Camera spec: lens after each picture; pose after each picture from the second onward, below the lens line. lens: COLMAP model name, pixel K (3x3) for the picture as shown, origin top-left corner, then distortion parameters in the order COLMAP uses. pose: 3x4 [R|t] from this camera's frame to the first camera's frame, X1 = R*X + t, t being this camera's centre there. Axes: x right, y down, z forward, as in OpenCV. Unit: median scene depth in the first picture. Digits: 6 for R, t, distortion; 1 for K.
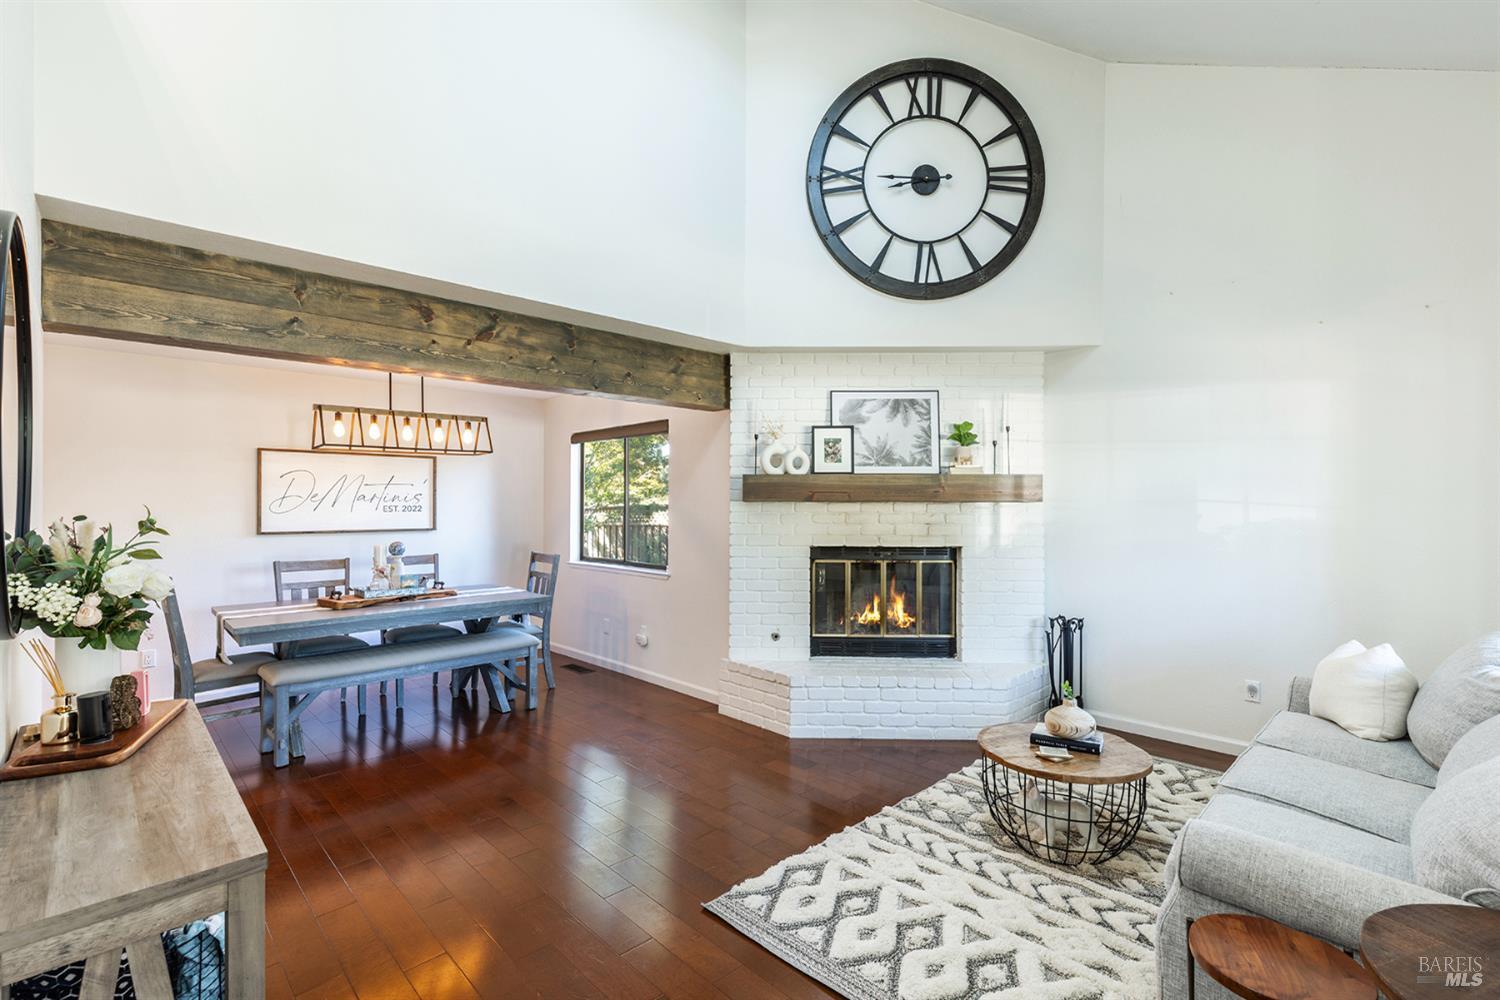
lens RADIAL K [[688.8, 0, 754.4], [0, 688.8, 503.7], [0, 0, 1]] dist [-0.001123, -0.000055]
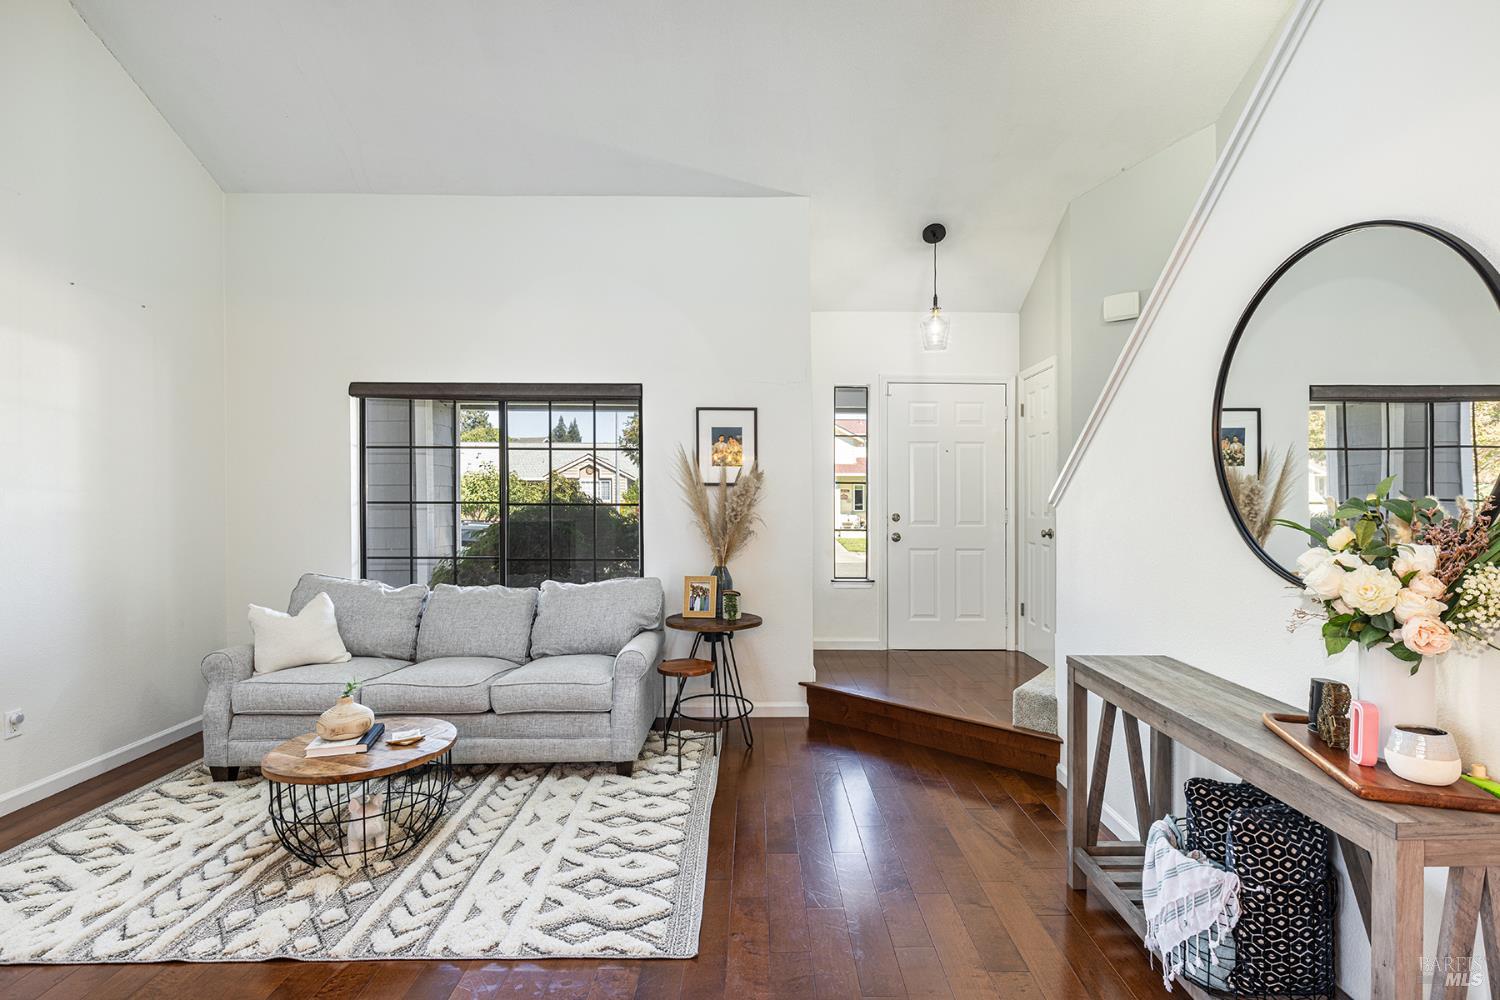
lens RADIAL K [[728.2, 0, 754.5], [0, 728.2, 495.3], [0, 0, 1]] dist [0.001529, 0.000208]
pose [[-0.728331, -0.007003, 0.685190, -0.701888], [-0.005891, 0.999975, 0.003959, 0.000251], [-0.685200, -0.001153, -0.728354, 1.510205]]
